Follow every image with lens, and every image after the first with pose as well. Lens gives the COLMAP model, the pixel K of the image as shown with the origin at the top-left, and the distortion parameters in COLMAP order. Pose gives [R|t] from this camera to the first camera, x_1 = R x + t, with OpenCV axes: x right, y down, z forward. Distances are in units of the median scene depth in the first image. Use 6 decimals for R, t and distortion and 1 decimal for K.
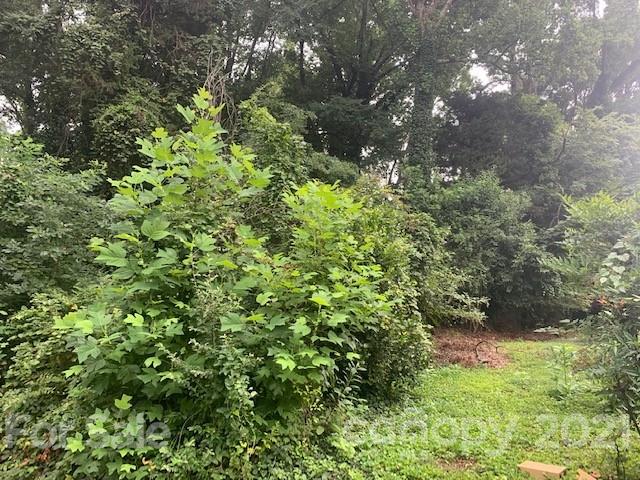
lens RADIAL K [[485.2, 0, 320.0], [0, 485.2, 240.0], [0, 0, 1]] dist [0.004589, -0.000285]
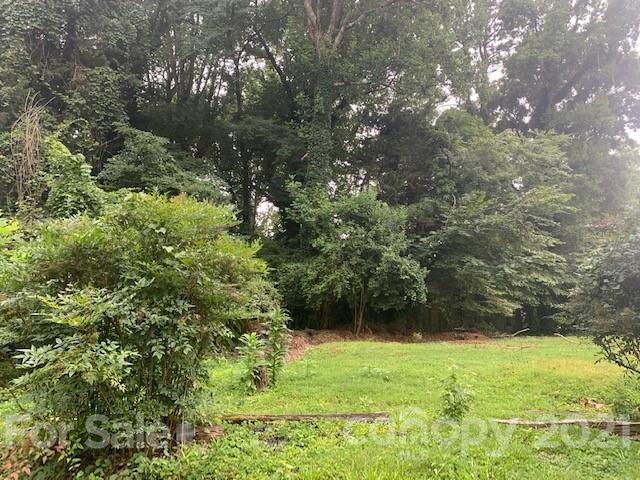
lens RADIAL K [[485.2, 0, 320.0], [0, 485.2, 240.0], [0, 0, 1]] dist [0.004589, -0.000285]
pose [[0.999735, -0.007691, -0.021687, 0.290811], [0.007305, 0.999815, -0.017809, -0.002352], [0.021820, 0.017646, 0.999606, -0.096795]]
